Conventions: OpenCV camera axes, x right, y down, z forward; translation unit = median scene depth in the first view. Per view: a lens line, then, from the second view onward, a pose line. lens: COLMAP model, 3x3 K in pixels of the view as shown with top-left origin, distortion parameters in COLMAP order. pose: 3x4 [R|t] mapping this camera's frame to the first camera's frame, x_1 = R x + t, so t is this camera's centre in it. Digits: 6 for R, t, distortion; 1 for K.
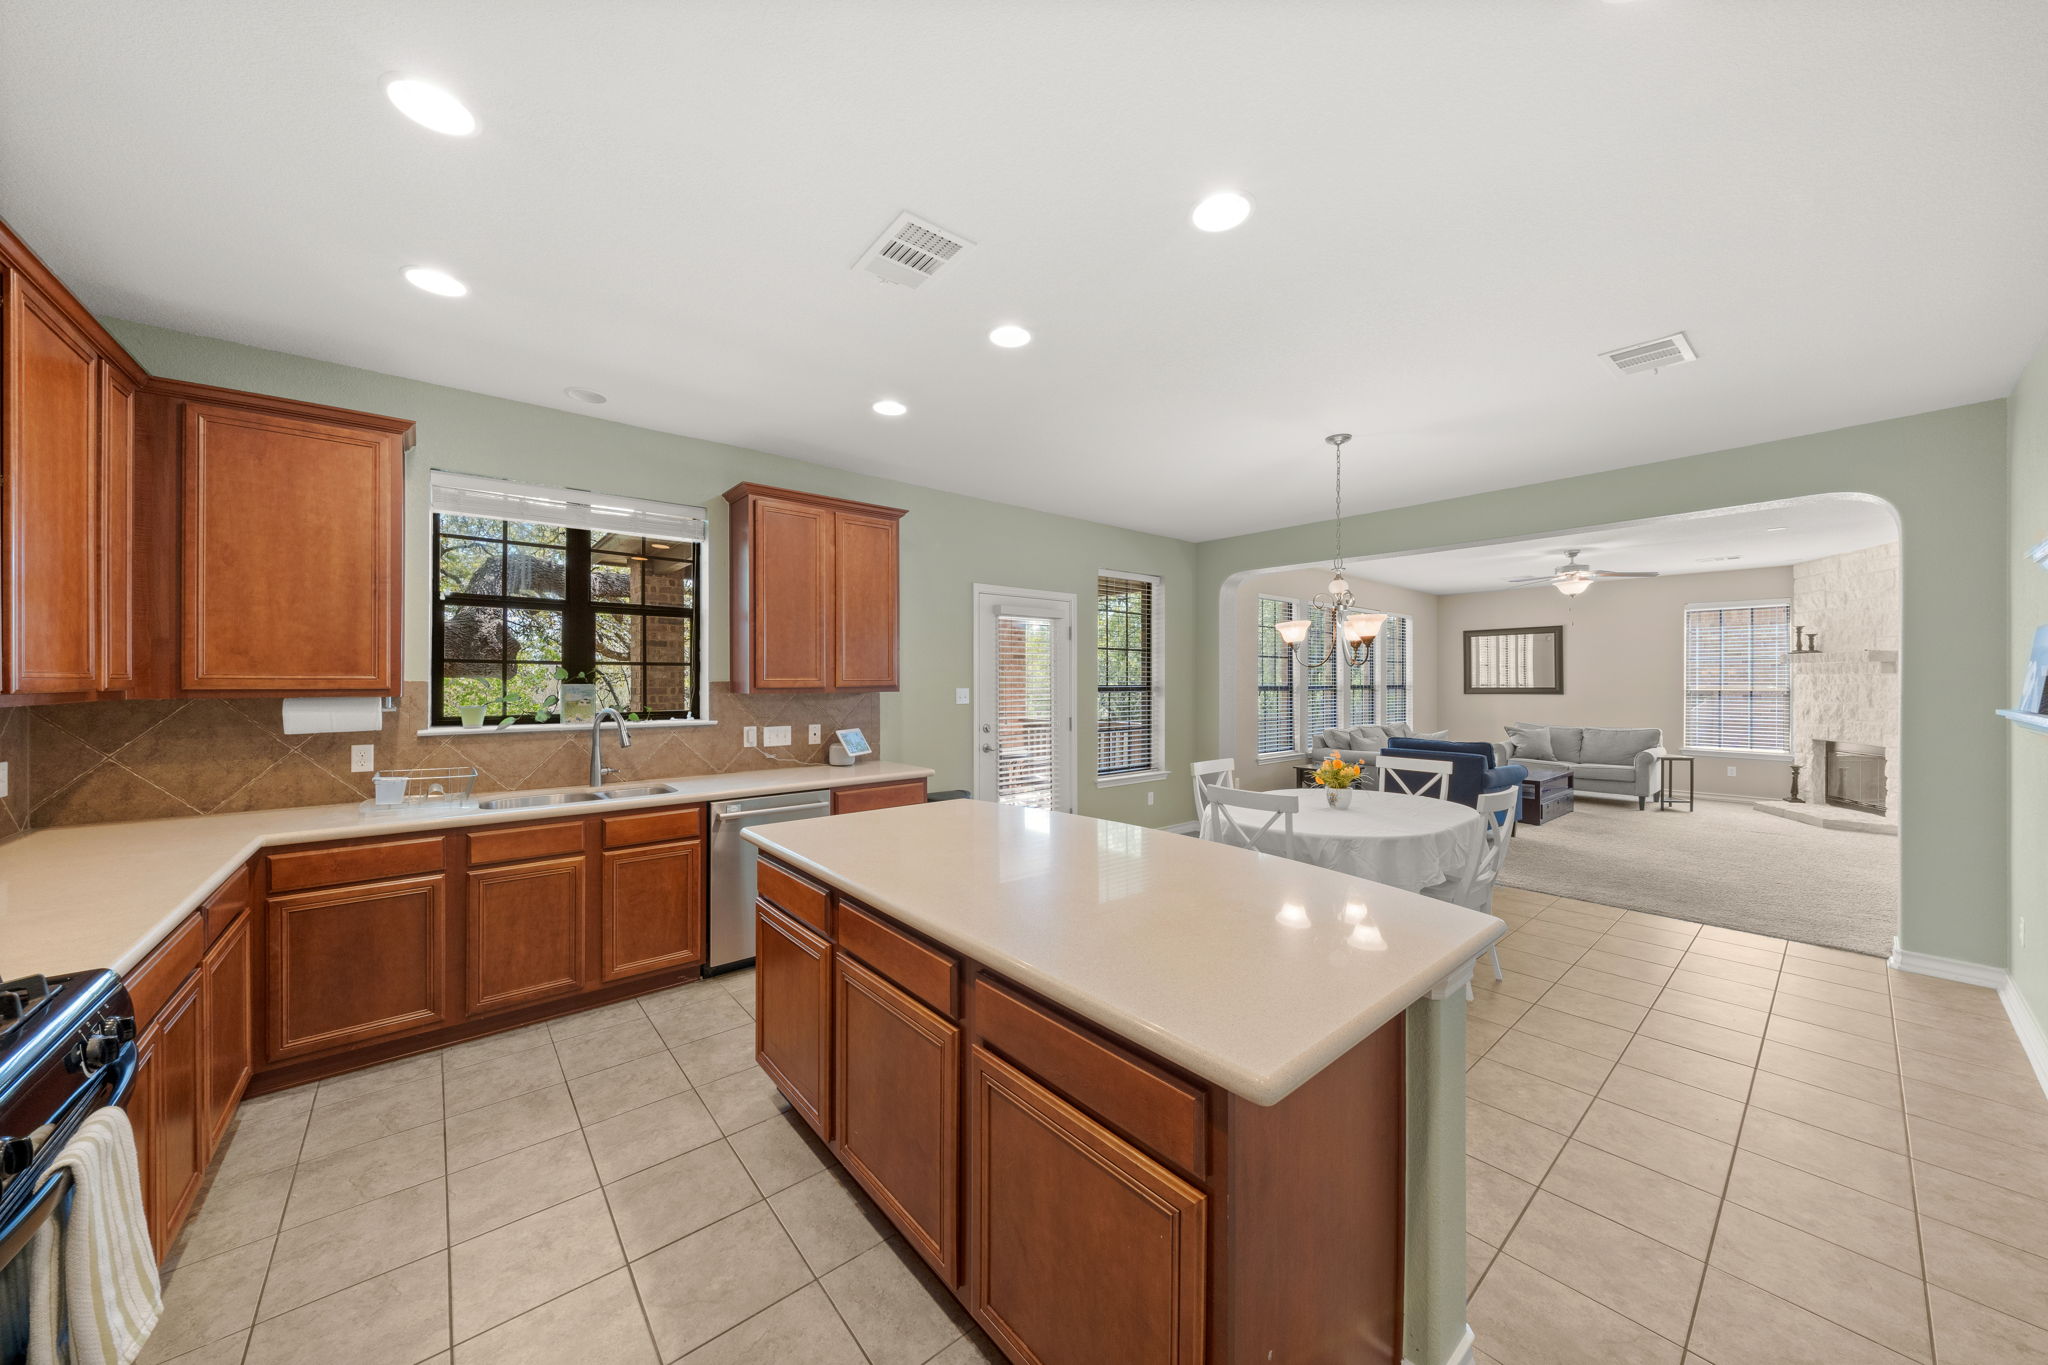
lens RADIAL K [[706.0, 0, 1022.3], [0, 706.0, 677.5], [0, 0, 1]] dist [0.000195, -0.000037]
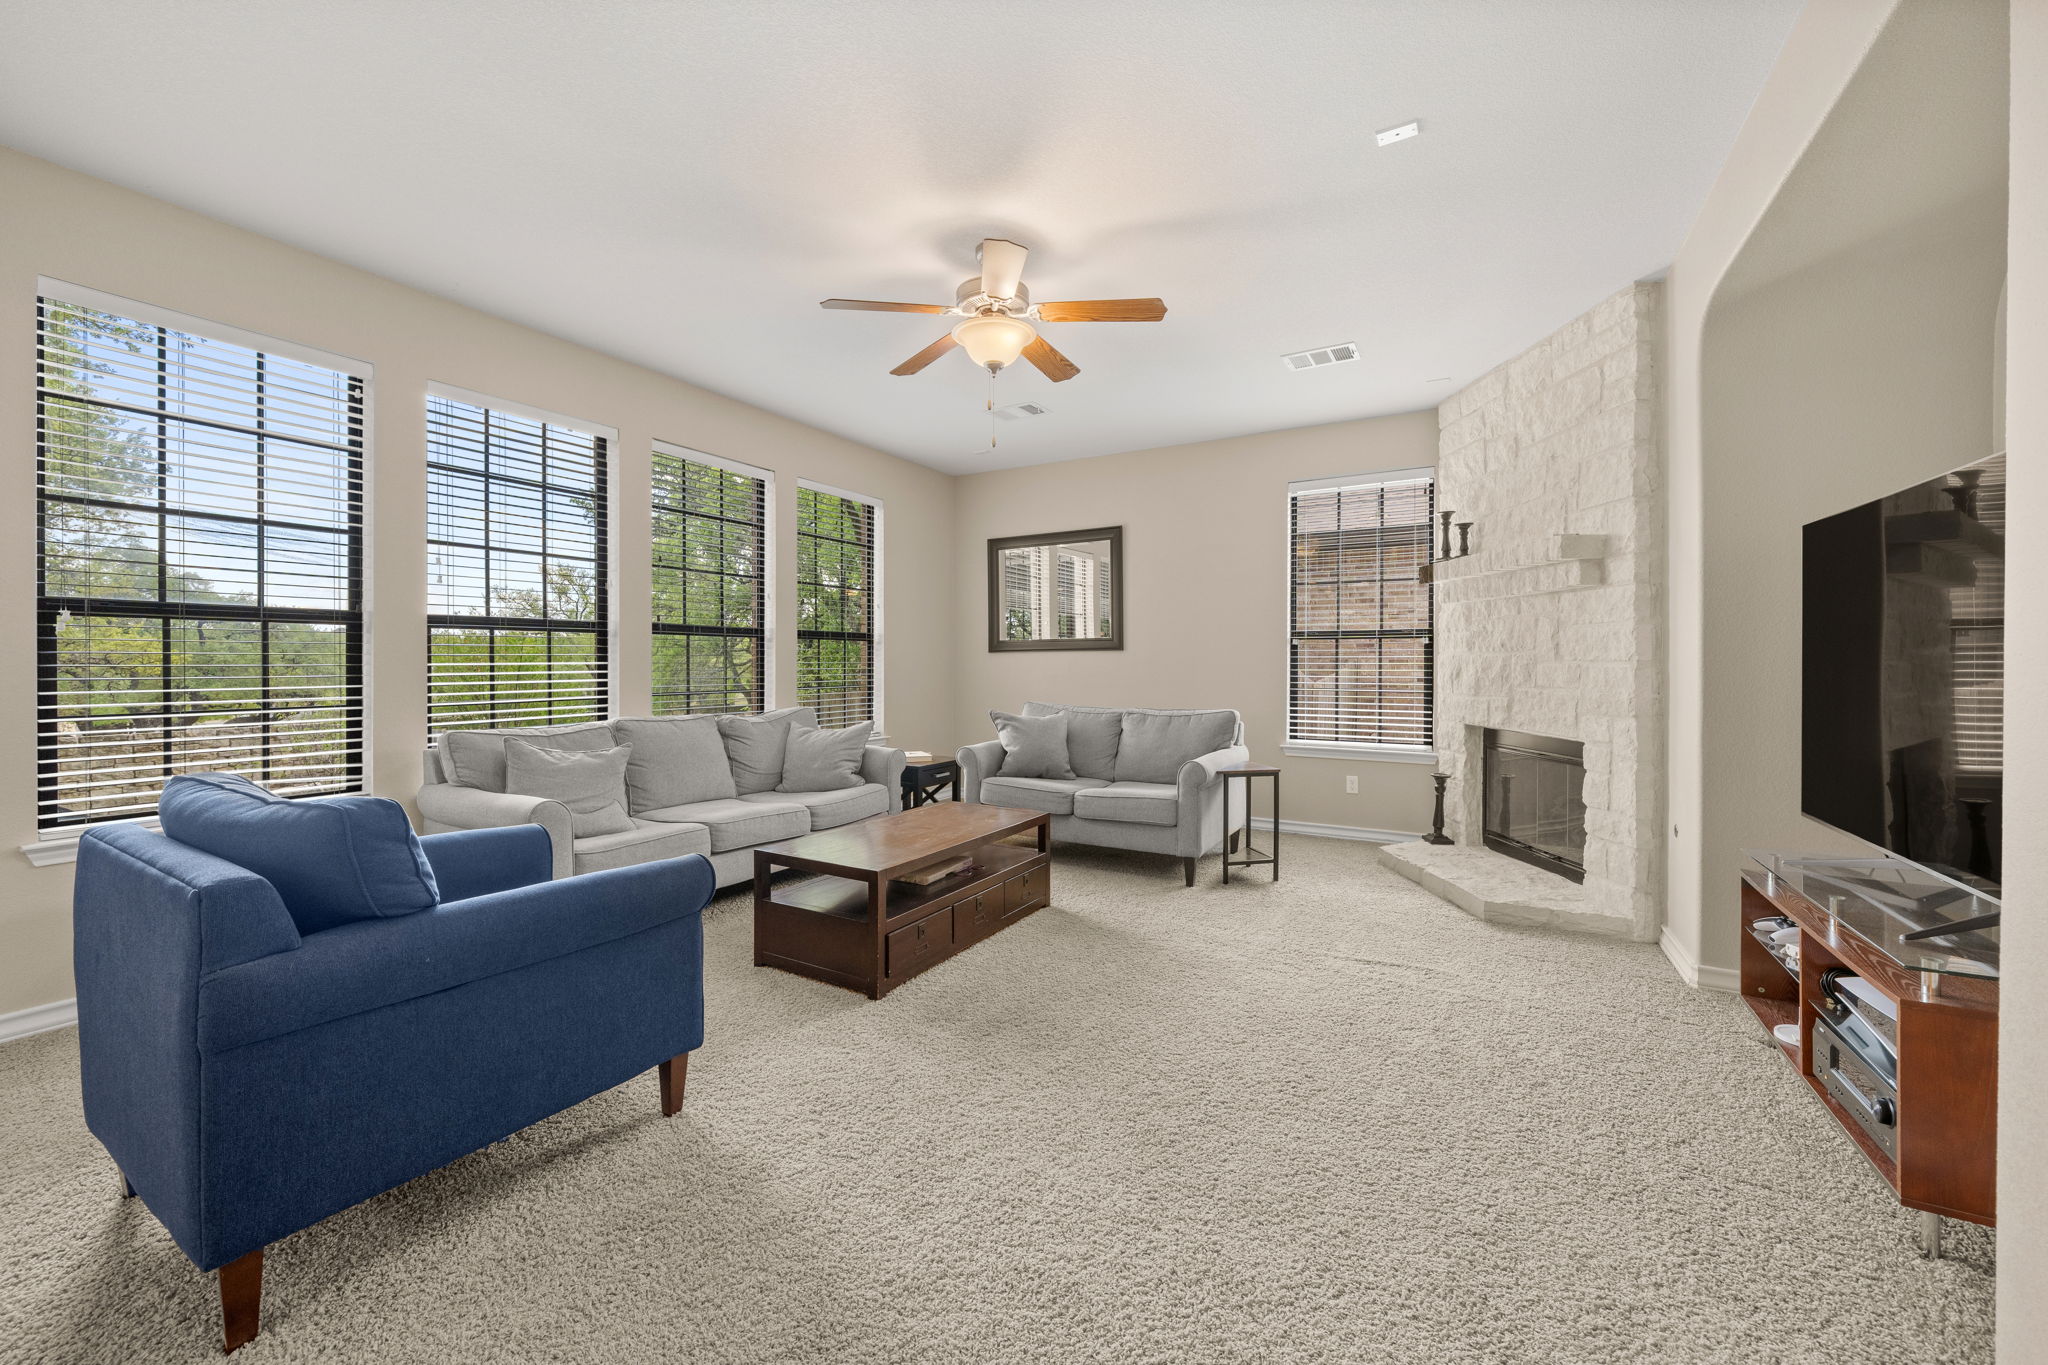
lens RADIAL K [[706.0, 0, 1065.5], [0, 706.0, 663.3], [0, 0, 1]] dist [0.000195, -0.000037]
pose [[0.944299, -0.009119, 0.328964, 0.657742], [0.004818, 0.999892, 0.013889, 0.032783], [-0.329055, -0.011531, 0.944240, 0.594858]]
